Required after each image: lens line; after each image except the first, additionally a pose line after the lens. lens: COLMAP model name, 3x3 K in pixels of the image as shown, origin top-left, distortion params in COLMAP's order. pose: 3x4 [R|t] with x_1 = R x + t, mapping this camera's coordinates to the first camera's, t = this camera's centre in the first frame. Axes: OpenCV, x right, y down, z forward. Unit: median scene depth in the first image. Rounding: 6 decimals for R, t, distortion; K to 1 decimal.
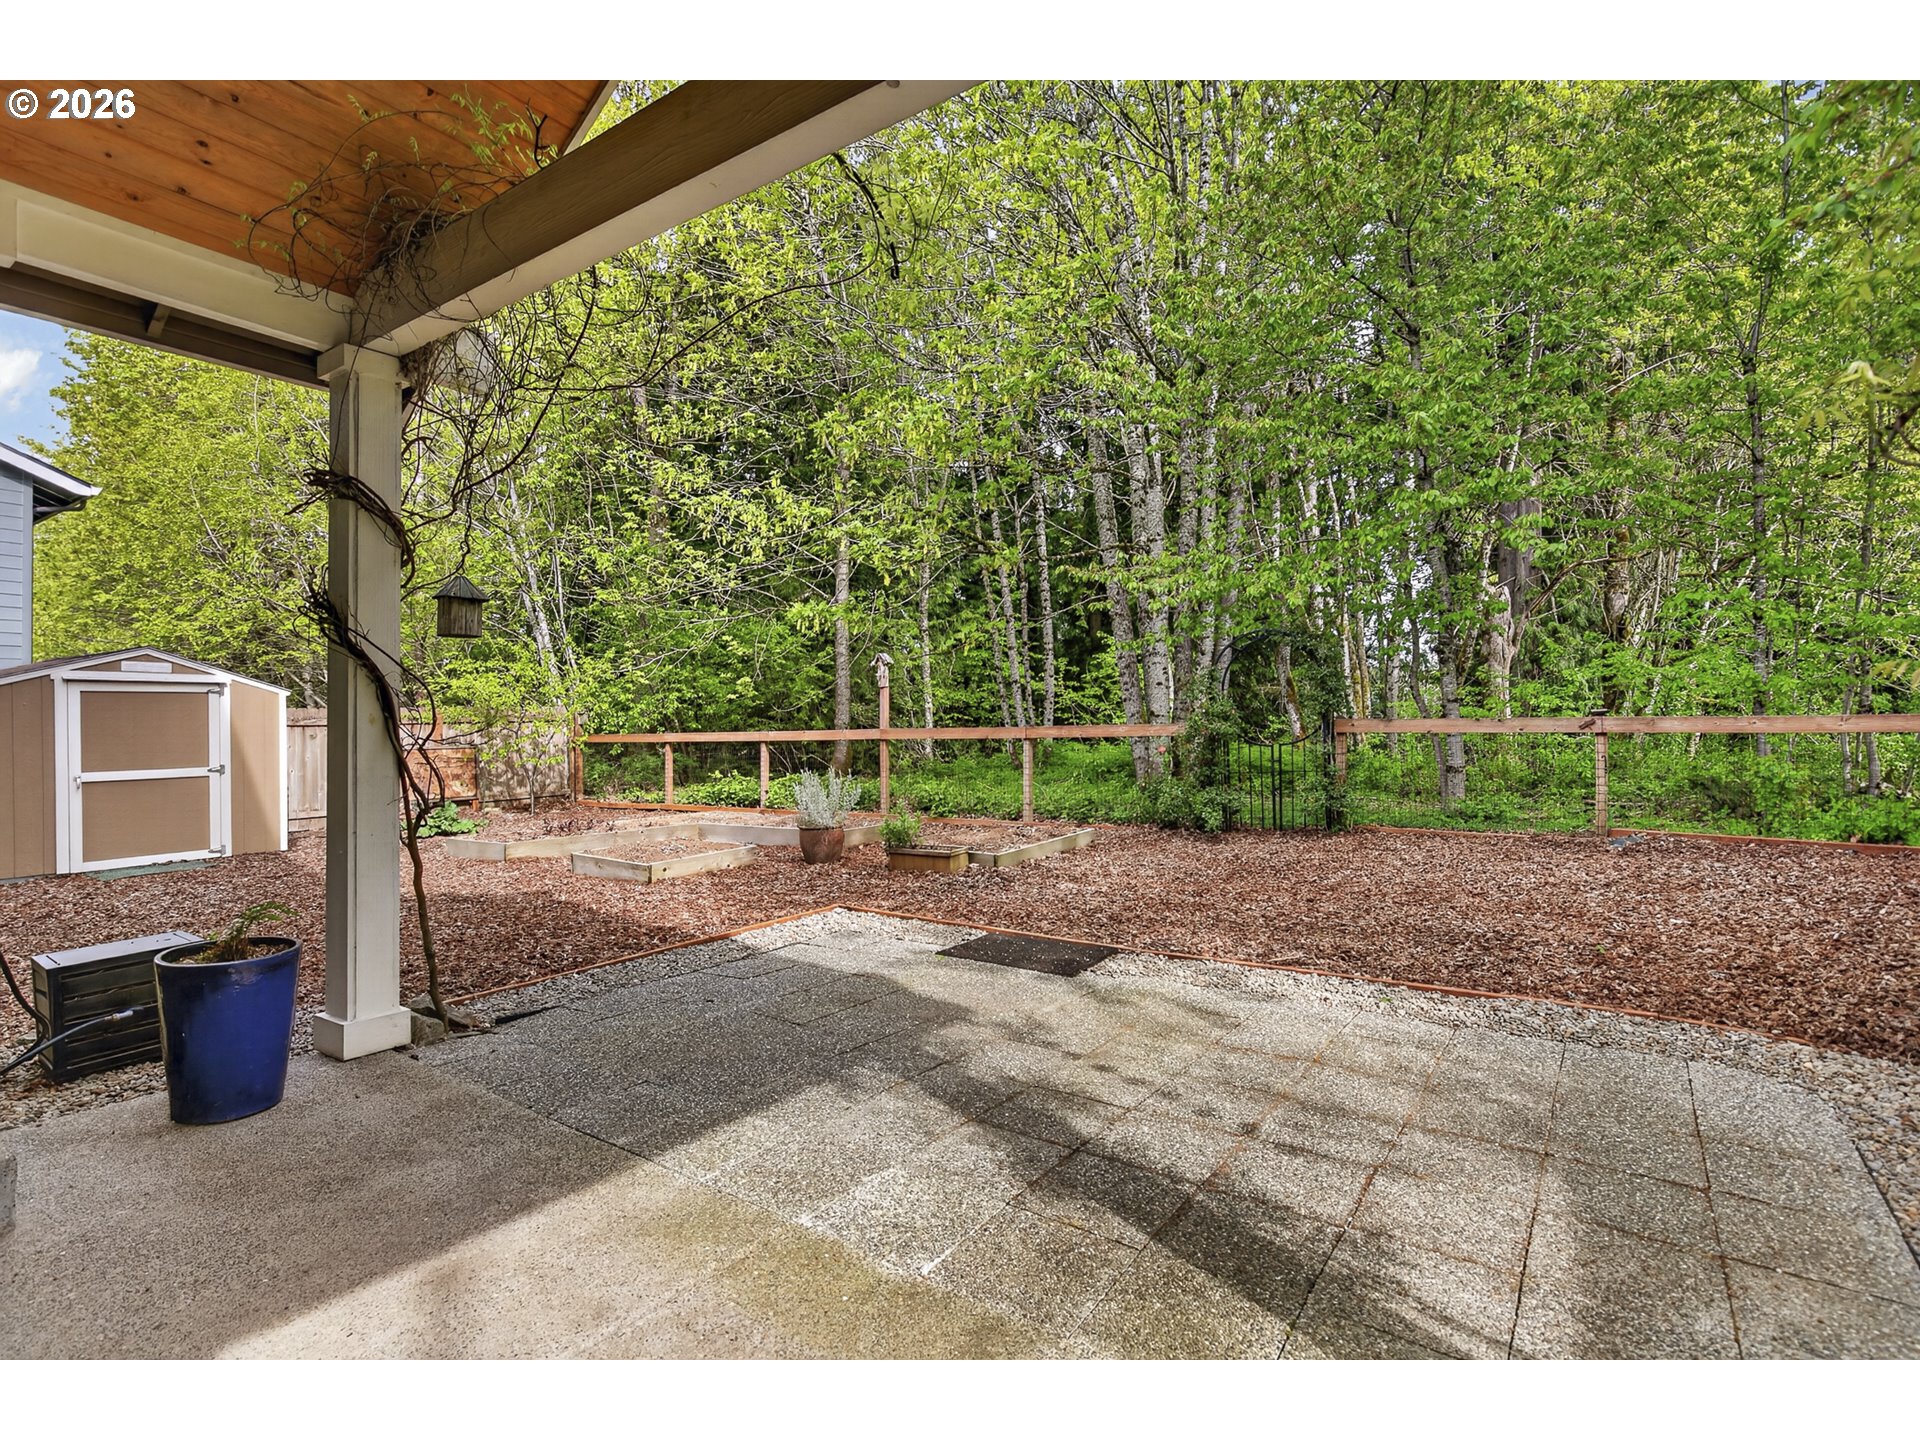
lens RADIAL K [[967.7, 0, 960.9], [0, 967.7, 724.3], [0, 0, 1]] dist [0.016896, 0.000180]
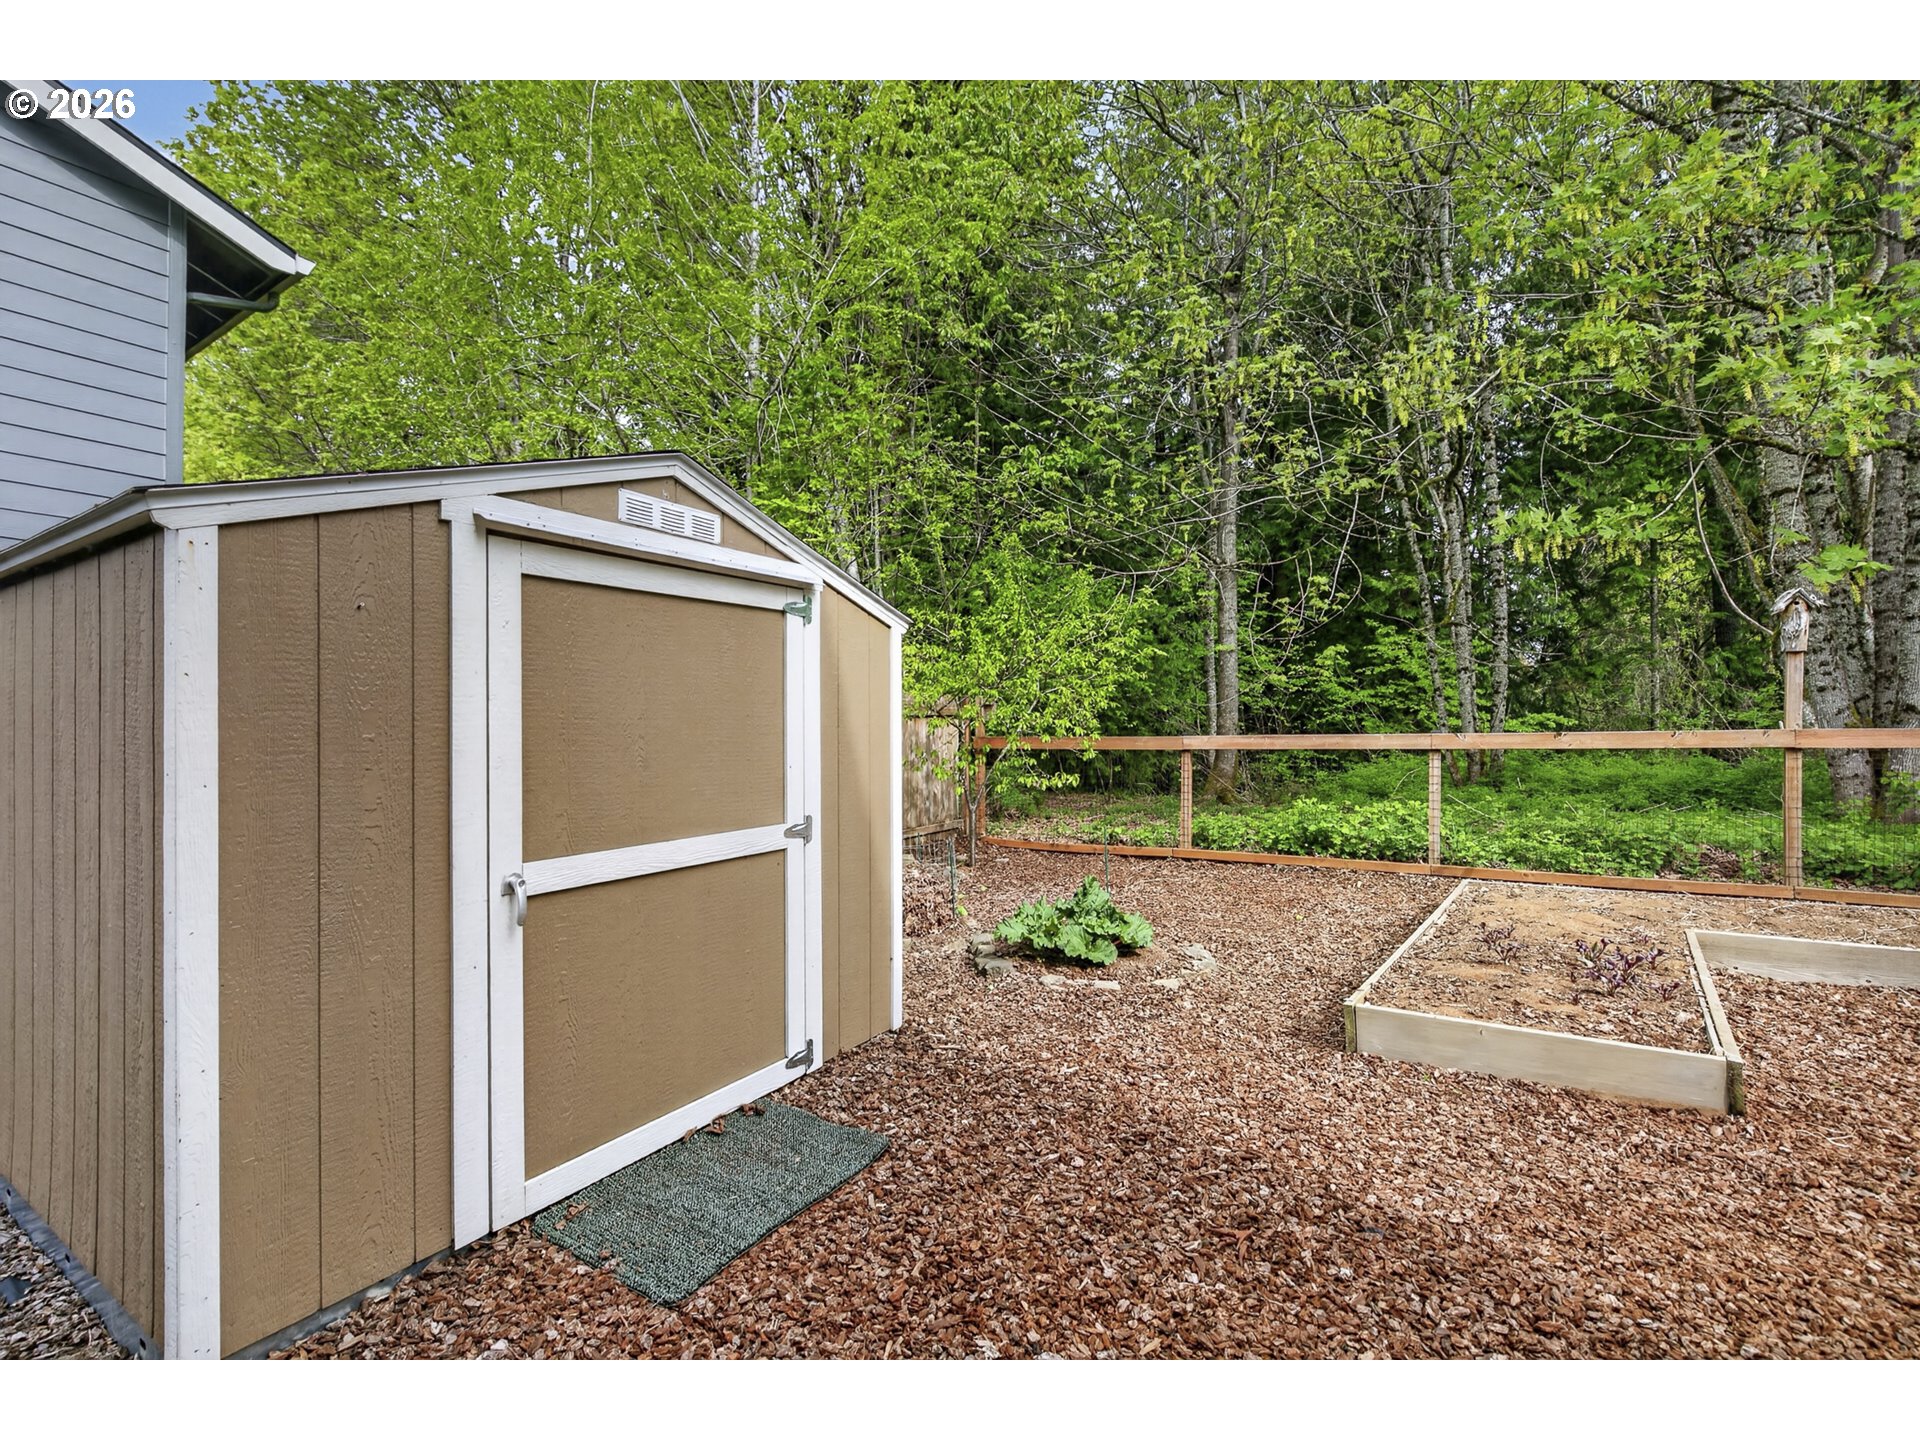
lens RADIAL K [[875.7, 0, 959.4], [0, 875.7, 729.2], [0, 0, 1]] dist [0.003864, -0.000012]
pose [[0.999558, -0.004230, 0.029419, -0.748042], [0.004326, 0.999986, -0.003207, 0.011779], [-0.029405, 0.003333, 0.999562, 0.715700]]
